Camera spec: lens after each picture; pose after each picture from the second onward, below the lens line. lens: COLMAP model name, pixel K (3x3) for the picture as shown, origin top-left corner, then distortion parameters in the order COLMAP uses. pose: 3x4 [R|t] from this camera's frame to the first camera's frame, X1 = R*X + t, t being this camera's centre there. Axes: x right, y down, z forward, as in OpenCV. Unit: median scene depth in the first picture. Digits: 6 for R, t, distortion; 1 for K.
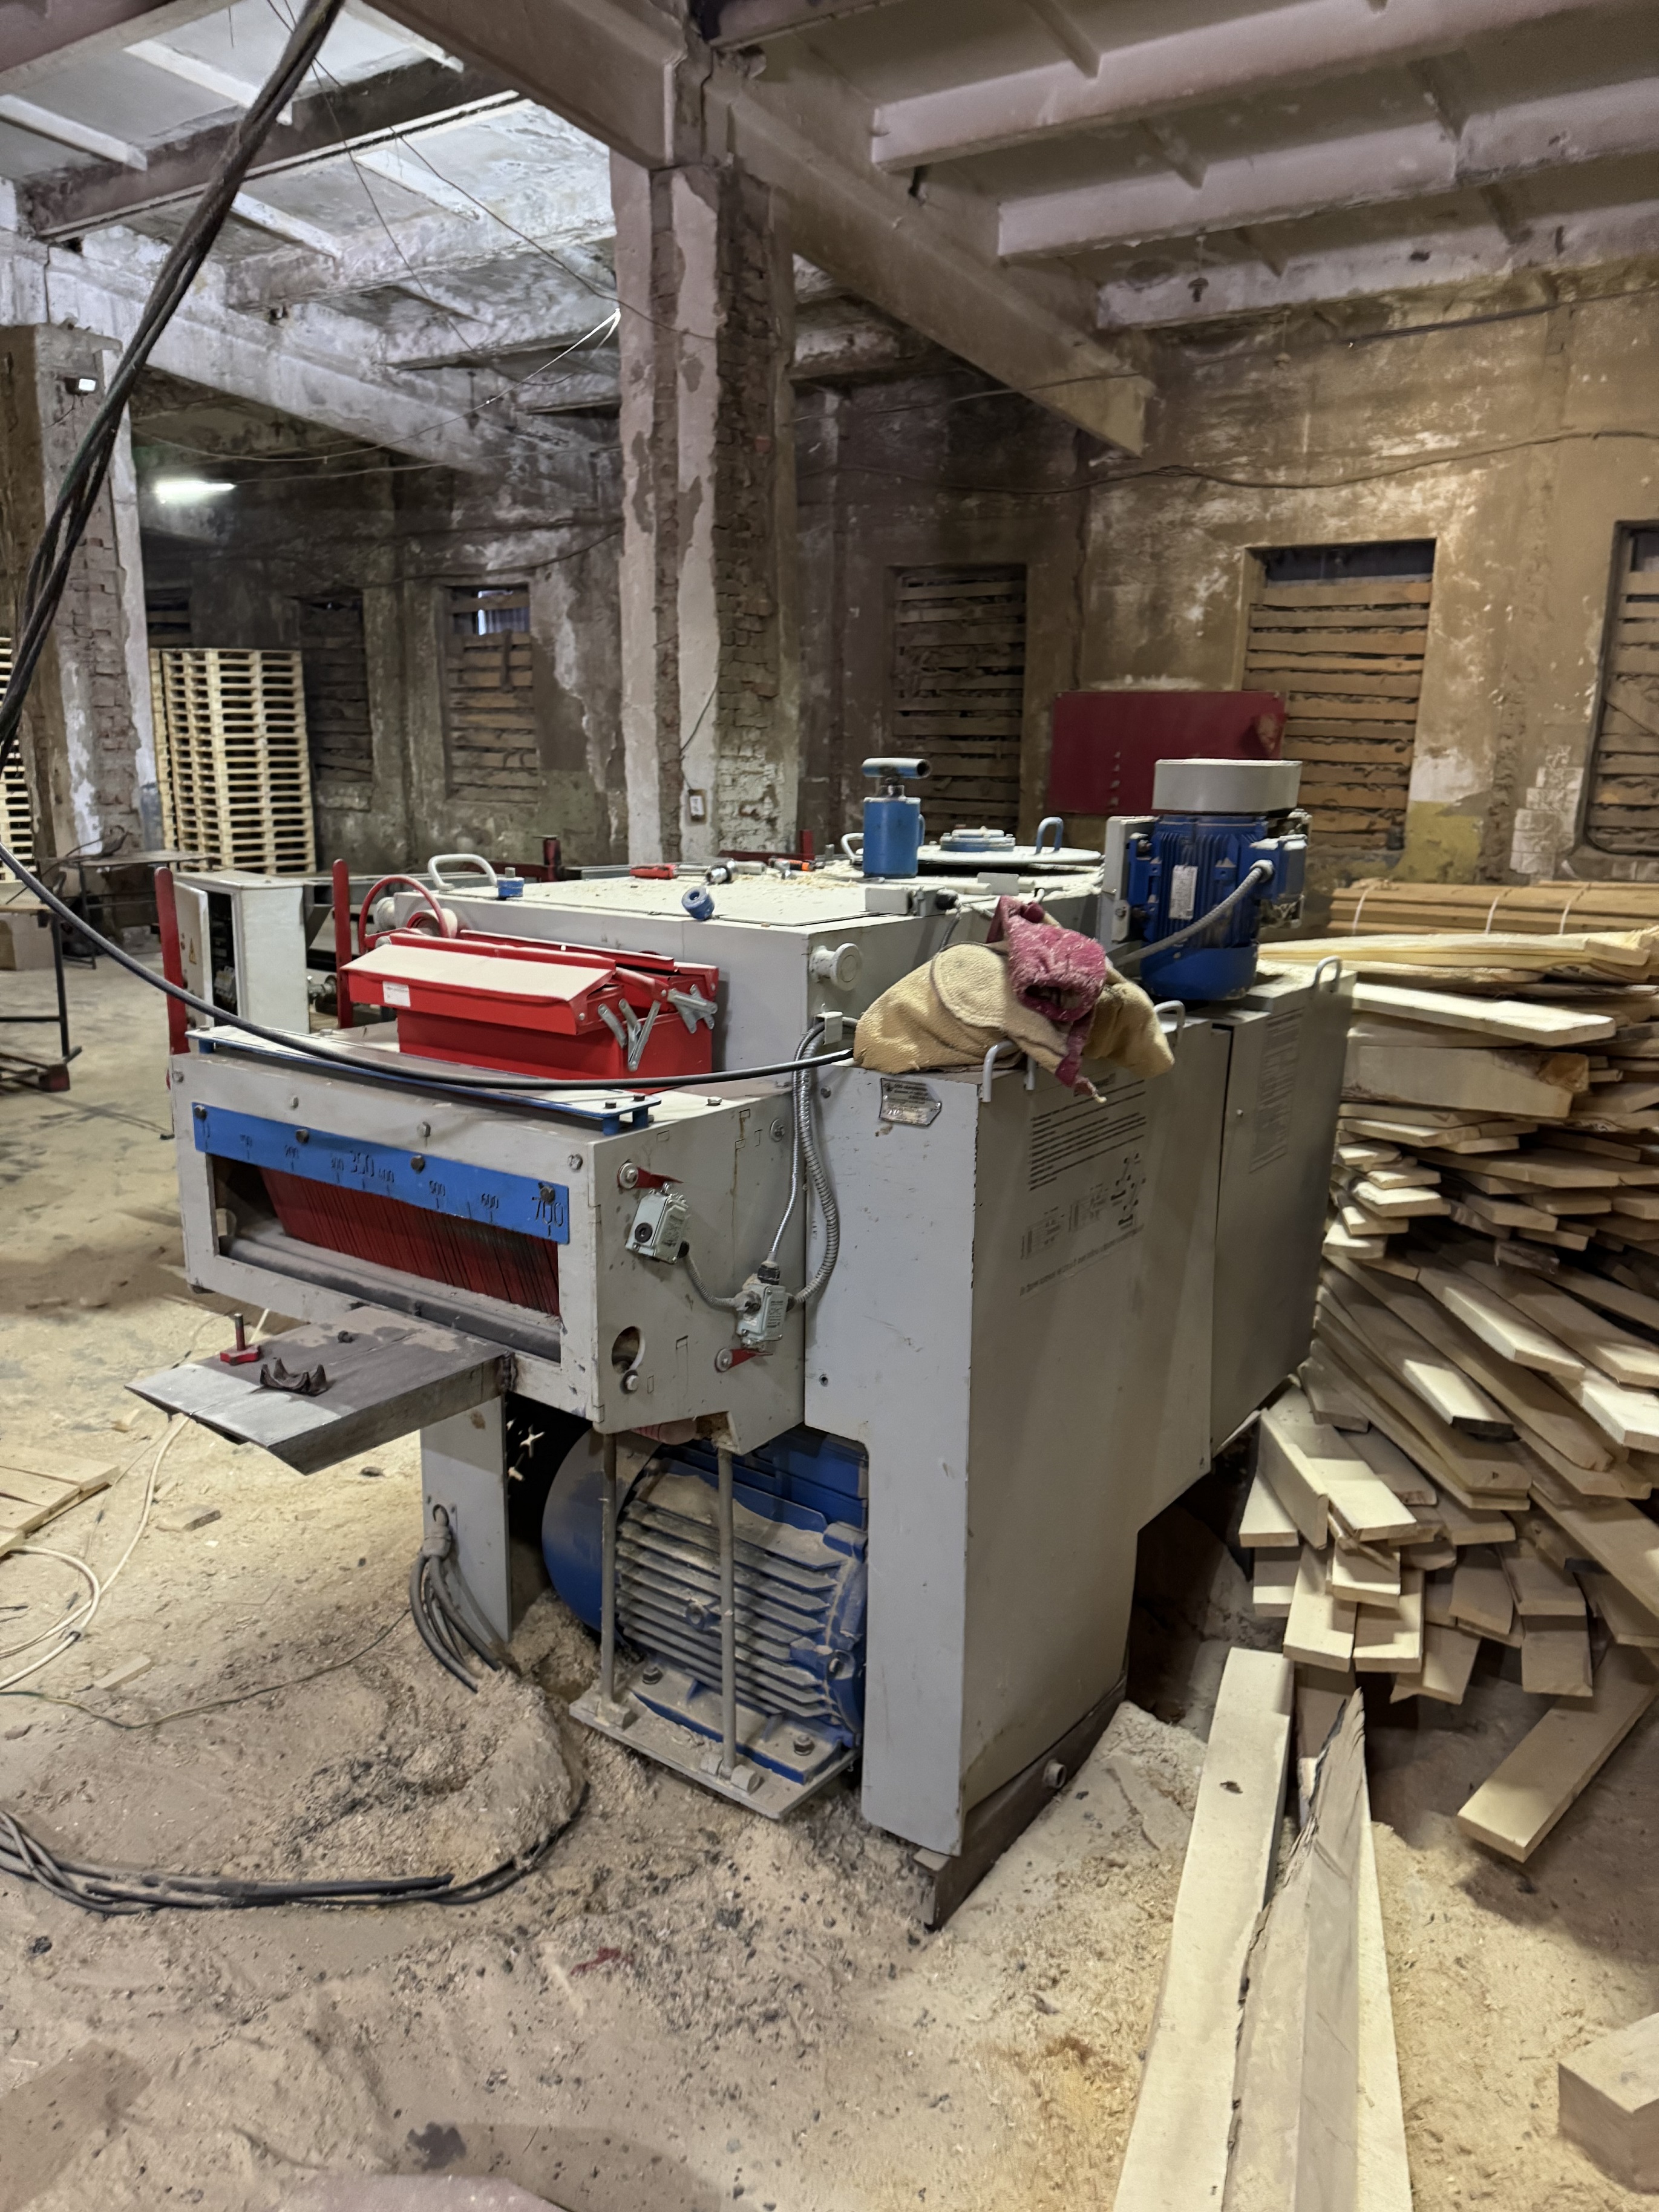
lens RADIAL K [[1542.4, 0, 828.0], [0, 1542.4, 1100.7], [0, 0, 1]] dist [0.013040, -0.015914]
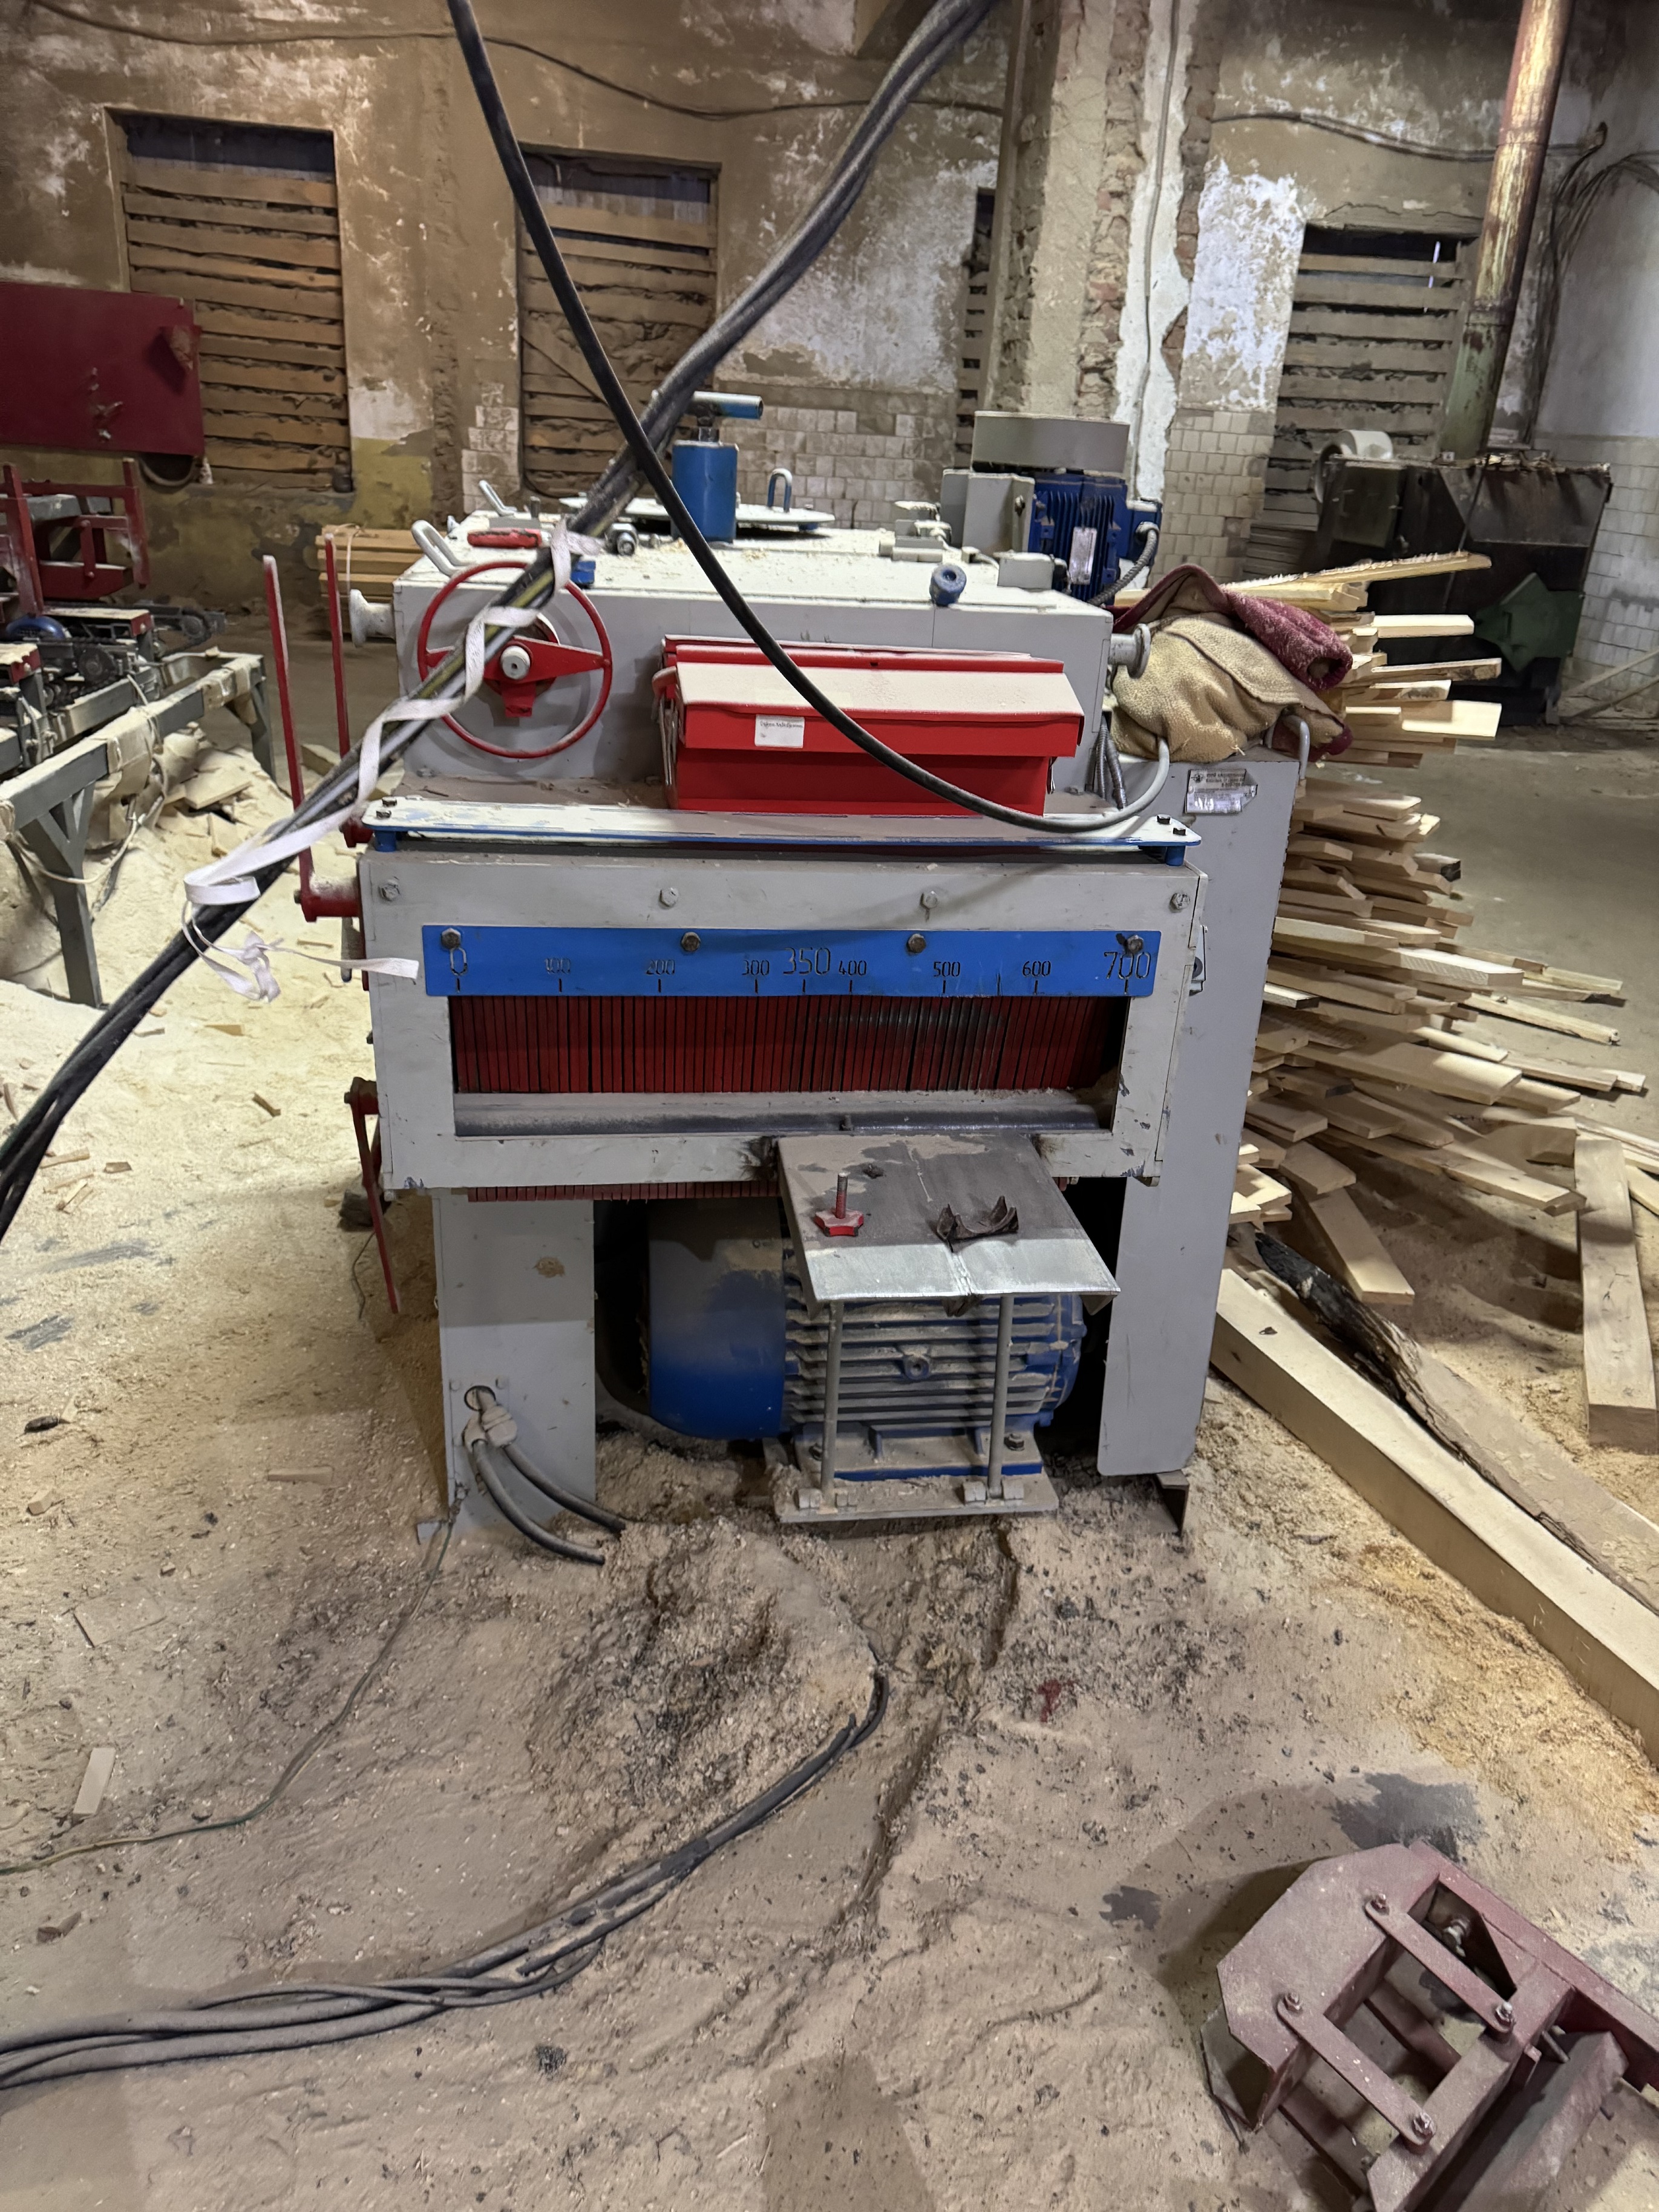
lens RADIAL K [[1542.4, 0, 837.3], [0, 1542.4, 1104.3], [0, 0, 1]] dist [0.013040, -0.015914]
pose [[0.715827, -0.252459, 0.651042, -0.134497], [0.104568, 0.960597, 0.257524, -0.014390], [-0.690403, -0.116264, 0.714021, 0.071123]]
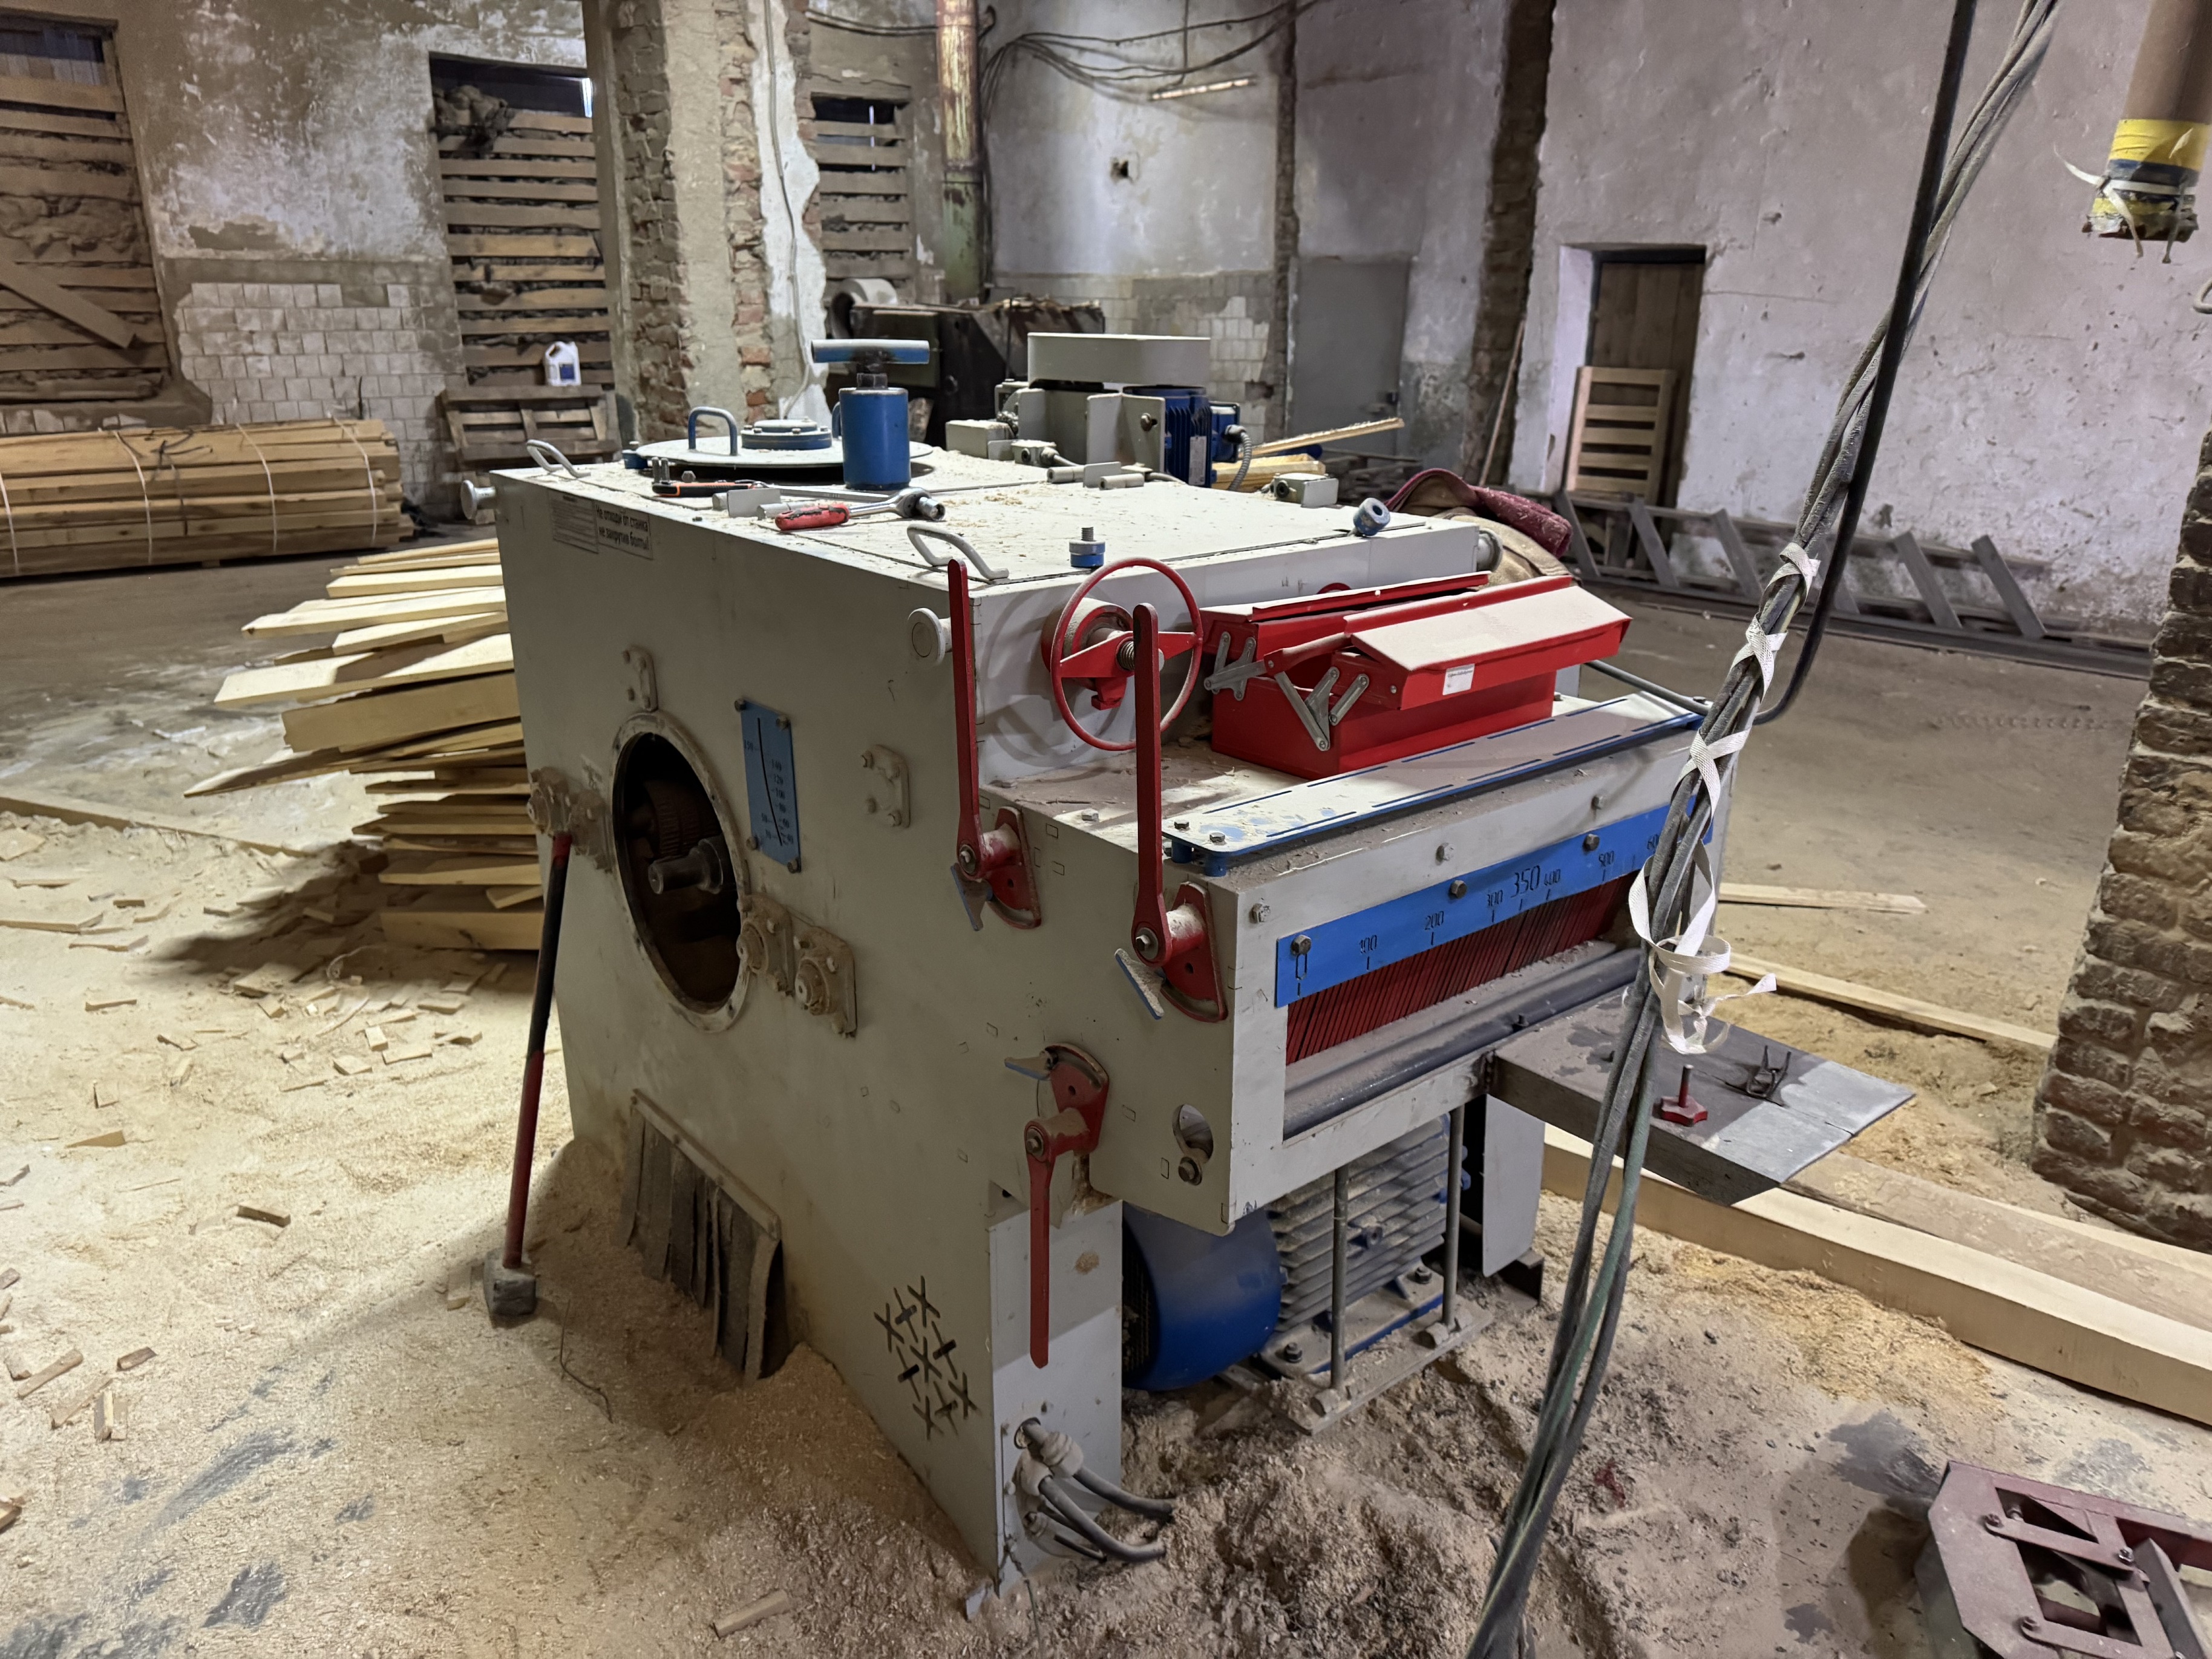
lens RADIAL K [[1542.4, 0, 1119.6], [0, 1542.4, 818.4], [0, 0, 1]] dist [0.013040, -0.015914]
pose [[0.255089, -0.318914, 0.912811, -0.182379], [0.207092, 0.940155, 0.270595, -0.043063], [-0.944480, 0.120010, 0.305868, 0.157202]]
